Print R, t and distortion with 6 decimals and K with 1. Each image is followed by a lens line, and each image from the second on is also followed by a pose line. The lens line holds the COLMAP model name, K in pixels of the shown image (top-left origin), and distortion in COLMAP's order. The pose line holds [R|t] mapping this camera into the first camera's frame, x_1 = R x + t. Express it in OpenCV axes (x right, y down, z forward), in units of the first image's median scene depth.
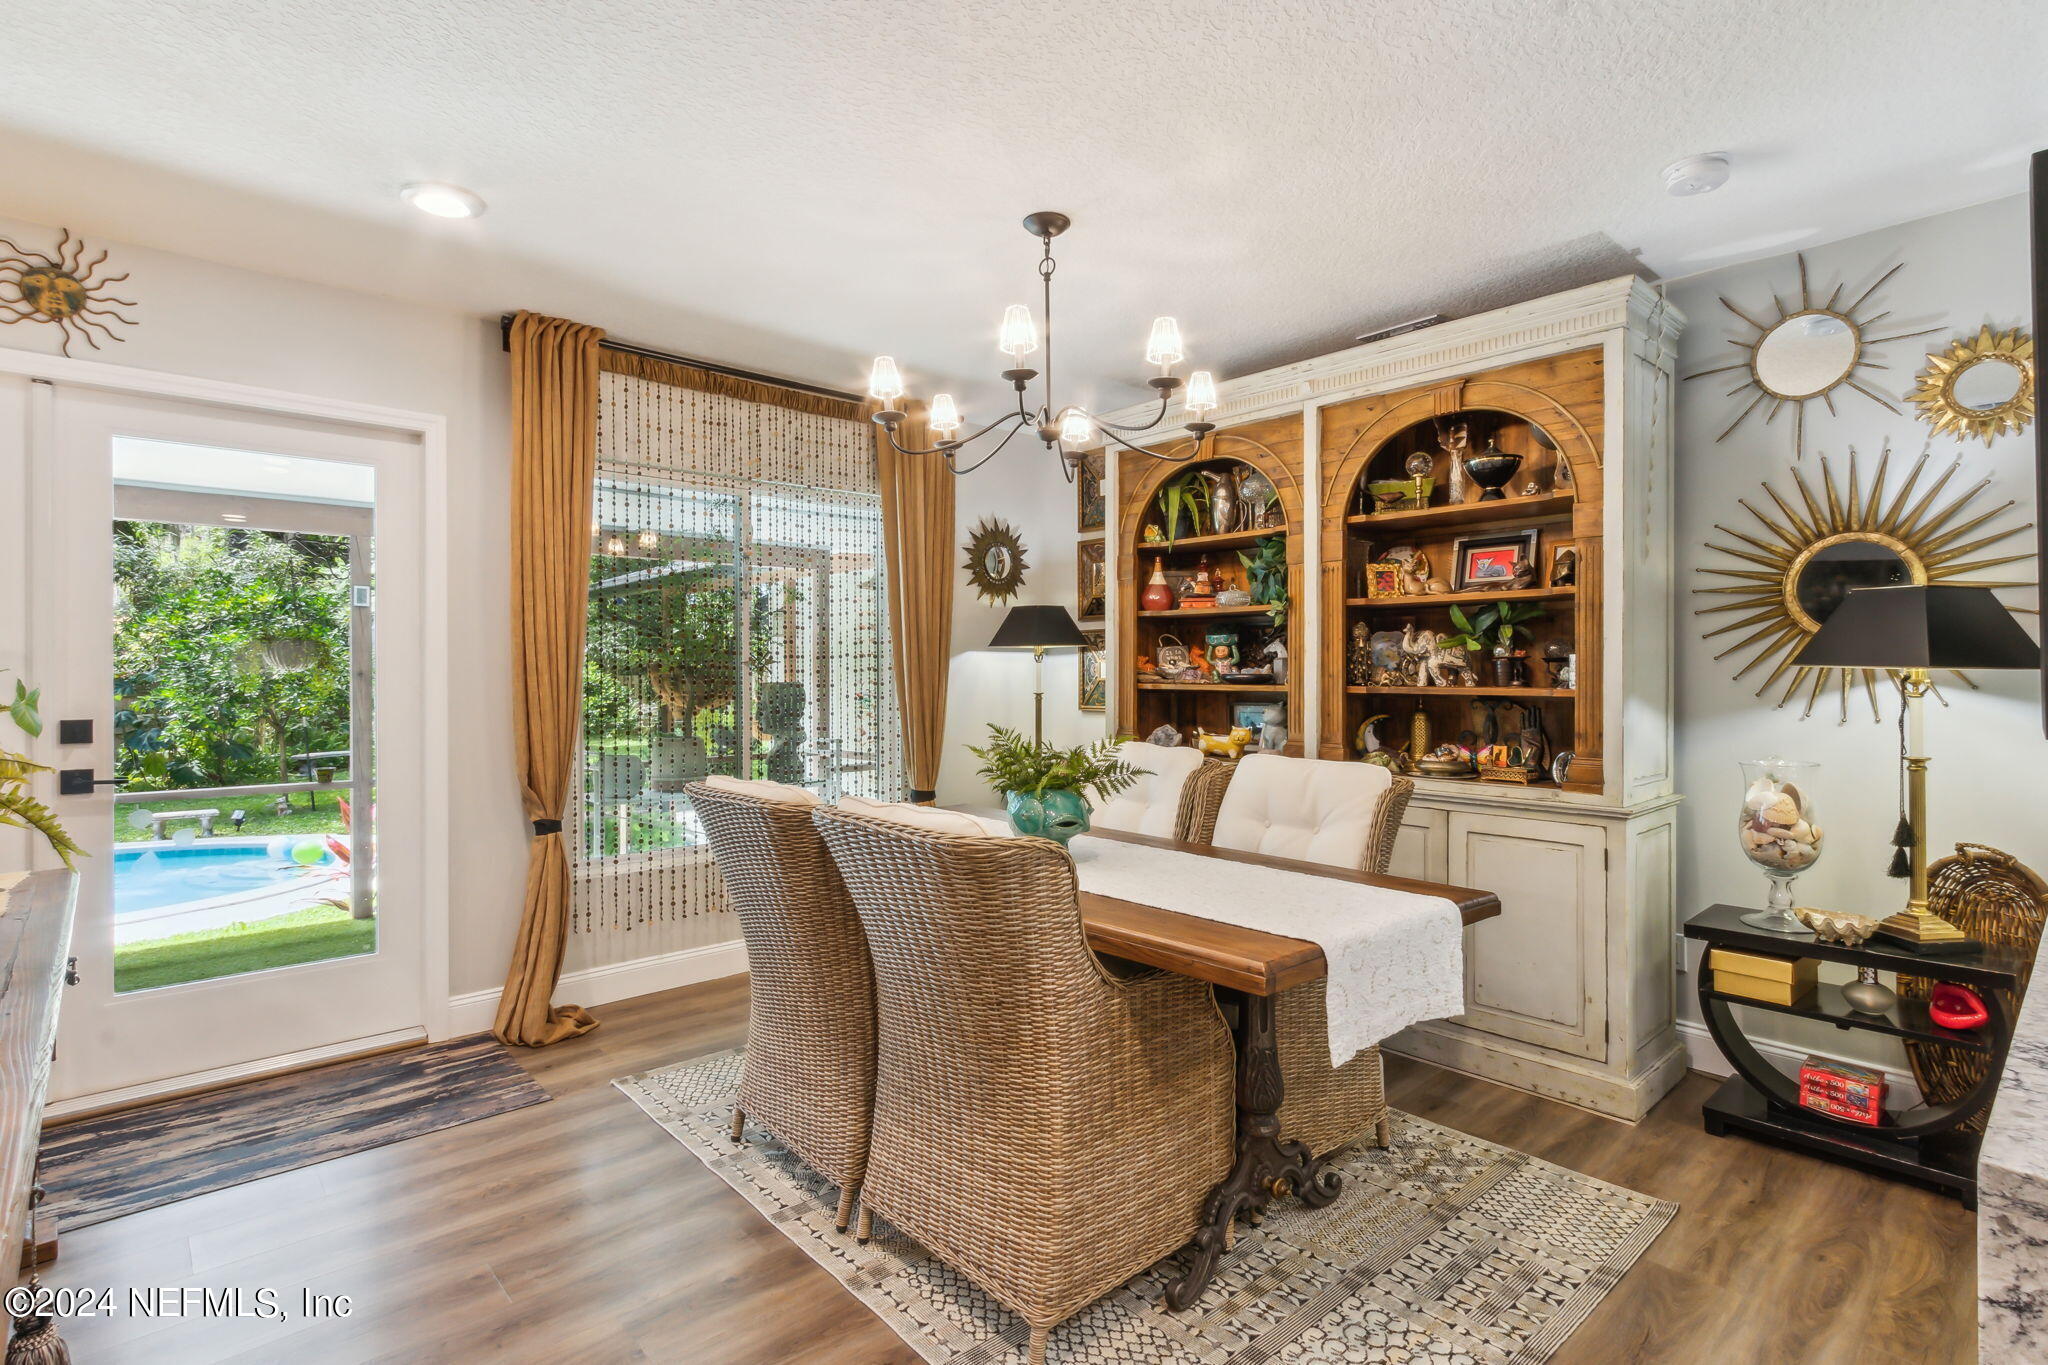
lens RADIAL K [[986.6, 0, 1024.5], [0, 986.6, 677.5], [0, 0, 1]] dist [0.002482, 0.000534]
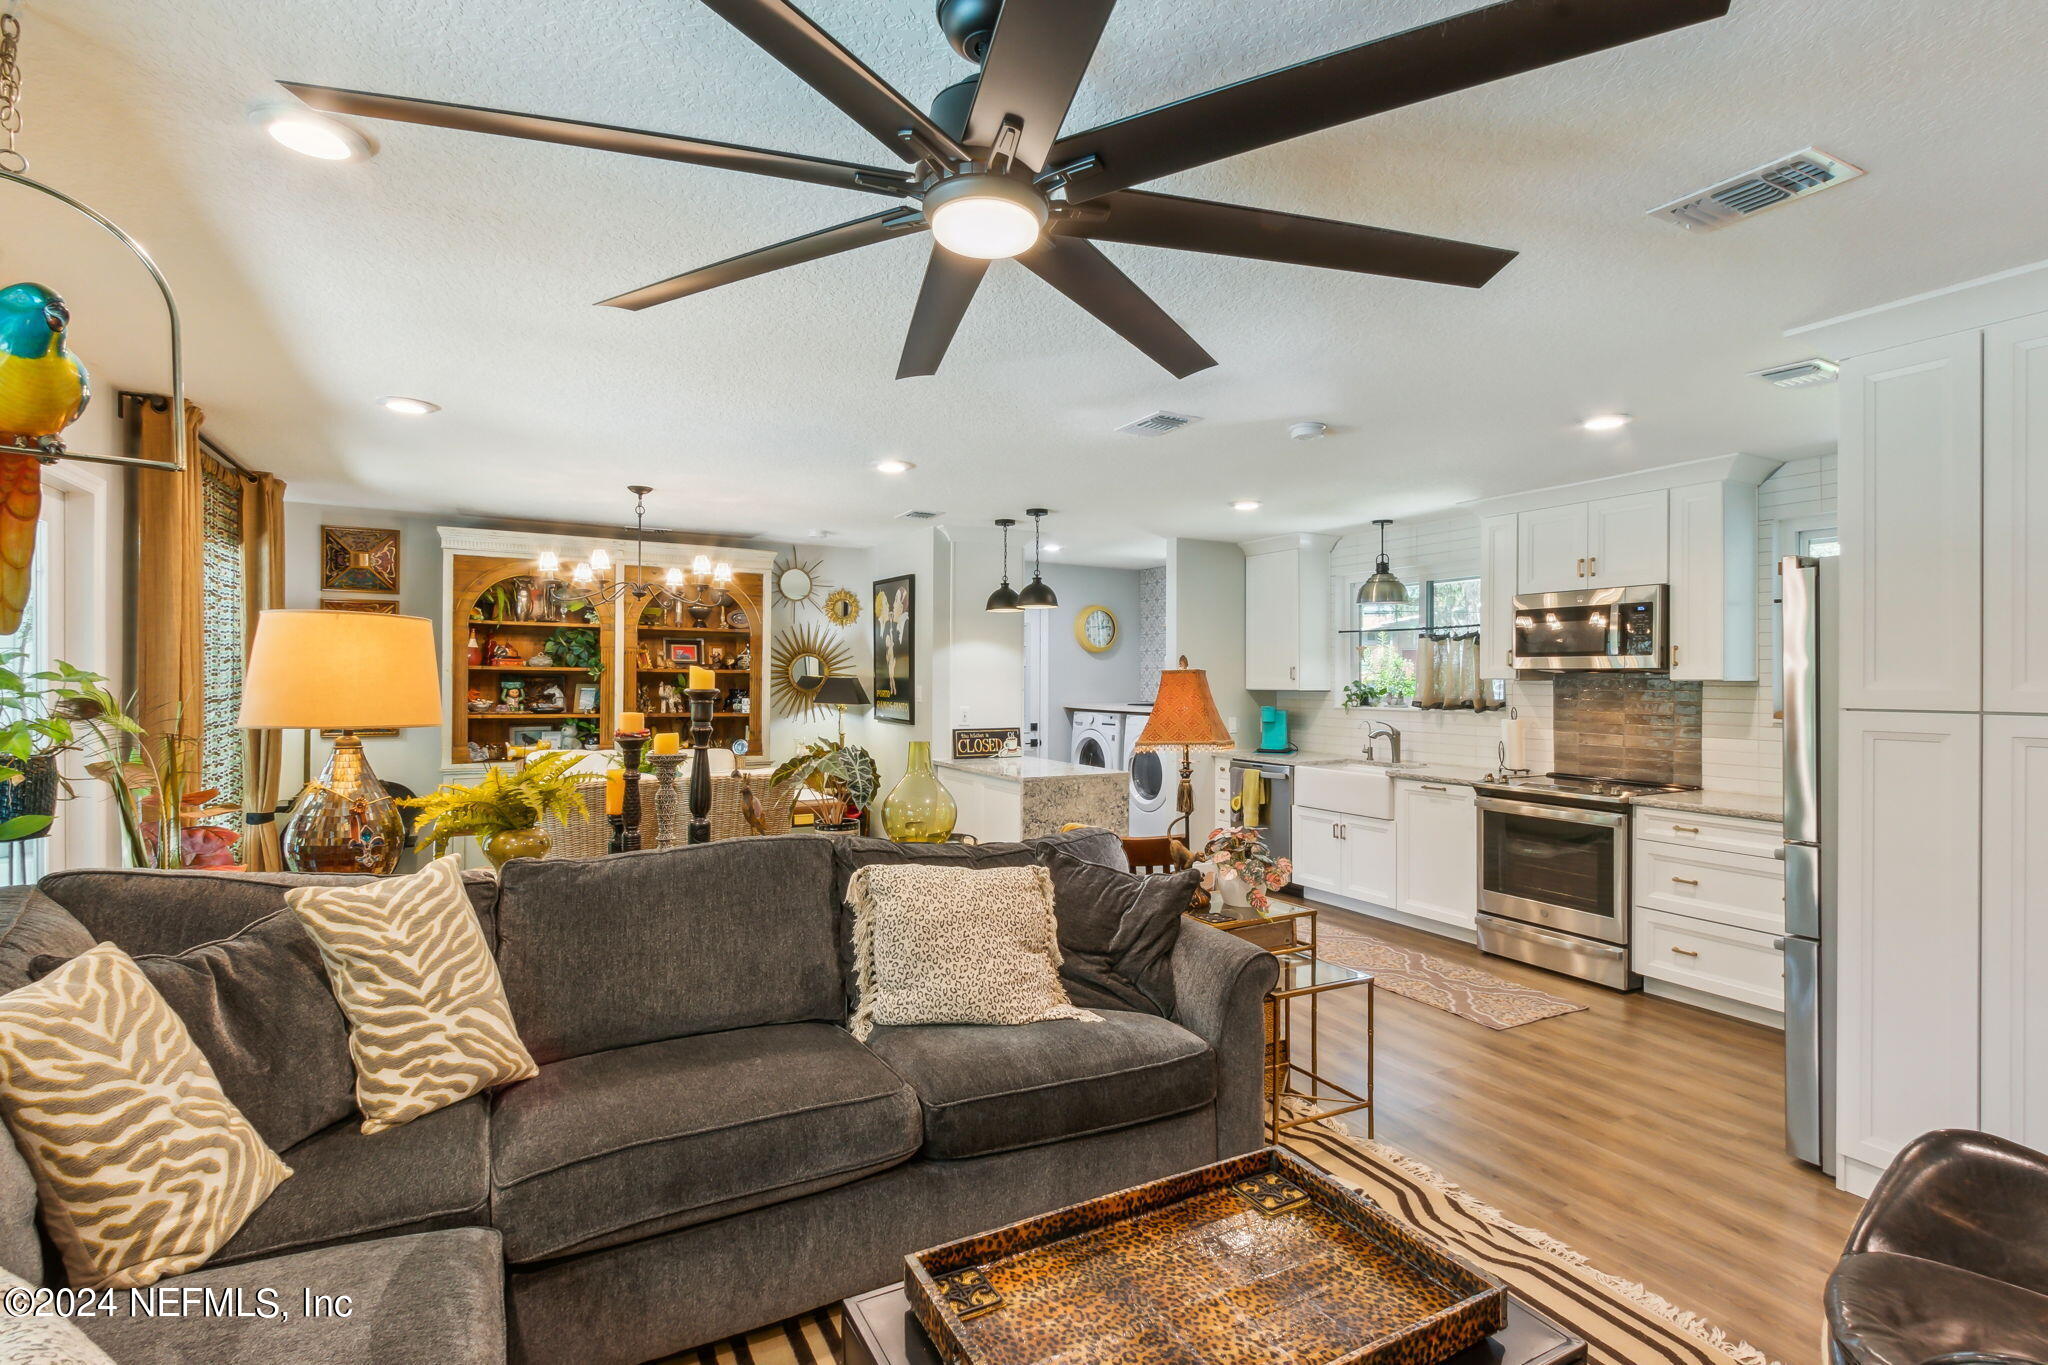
lens RADIAL K [[986.6, 0, 1026.5], [0, 986.6, 680.1], [0, 0, 1]] dist [0.002482, 0.000534]
pose [[0.241575, 0.004147, 0.970373, -1.325333], [-0.002722, 0.999990, -0.003596, -0.051633], [-0.970378, -0.001772, 0.241584, -0.188722]]
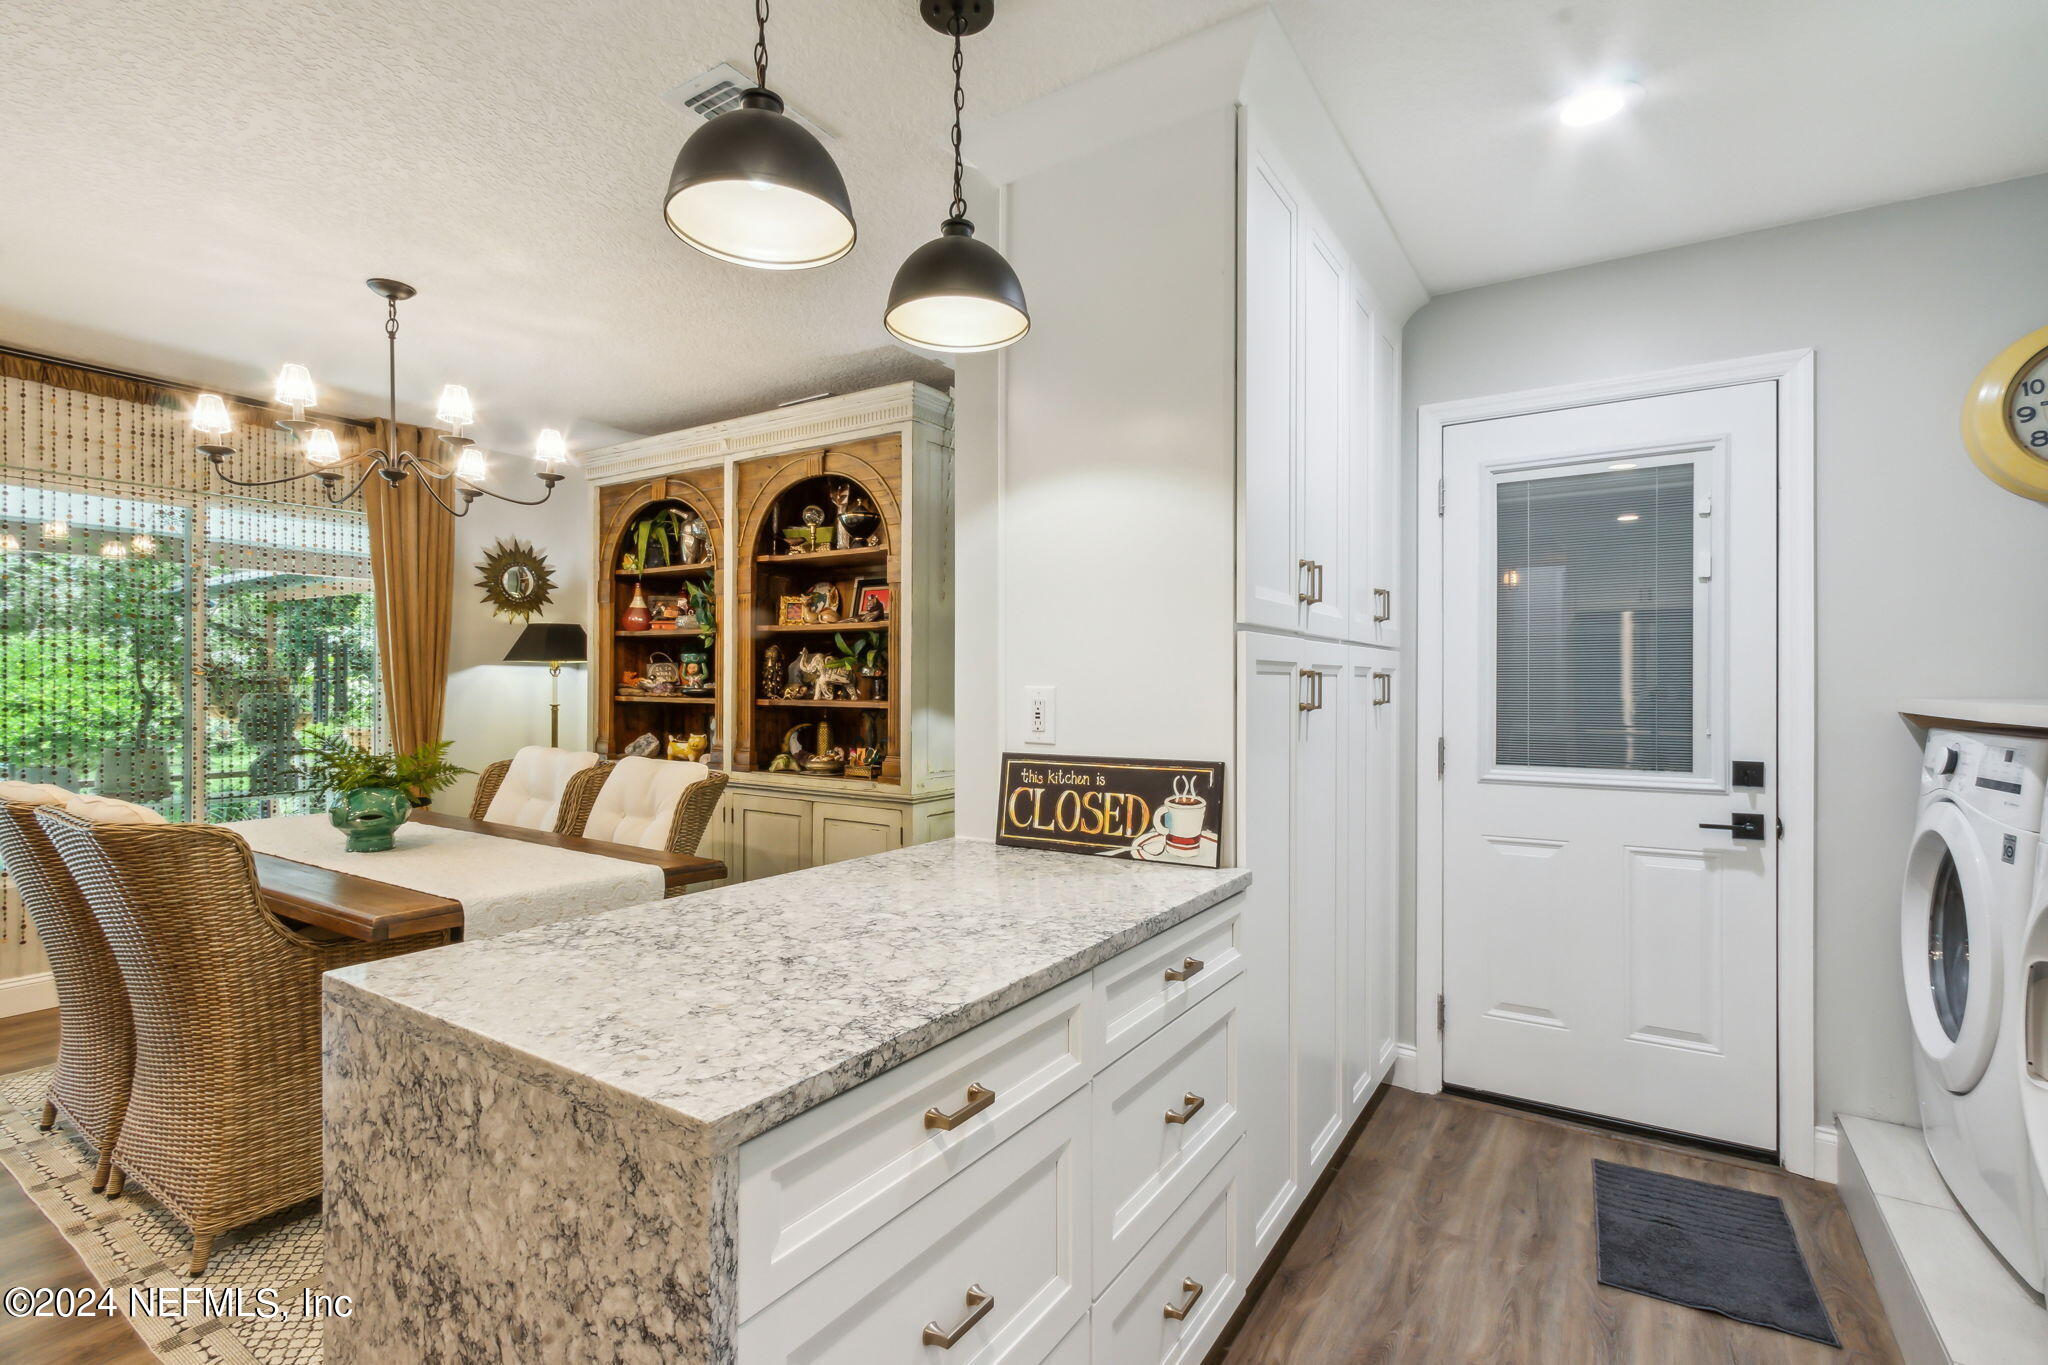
lens RADIAL K [[953.2, 0, 1020.0], [0, 953.2, 689.7], [0, 0, 1]] dist [0.004179, -0.002048]
pose [[0.968063, 0.008341, 0.250569, 0.343944], [-0.007913, 0.999965, -0.002718, -0.002086], [-0.250583, 0.000649, 0.968095, -0.183958]]
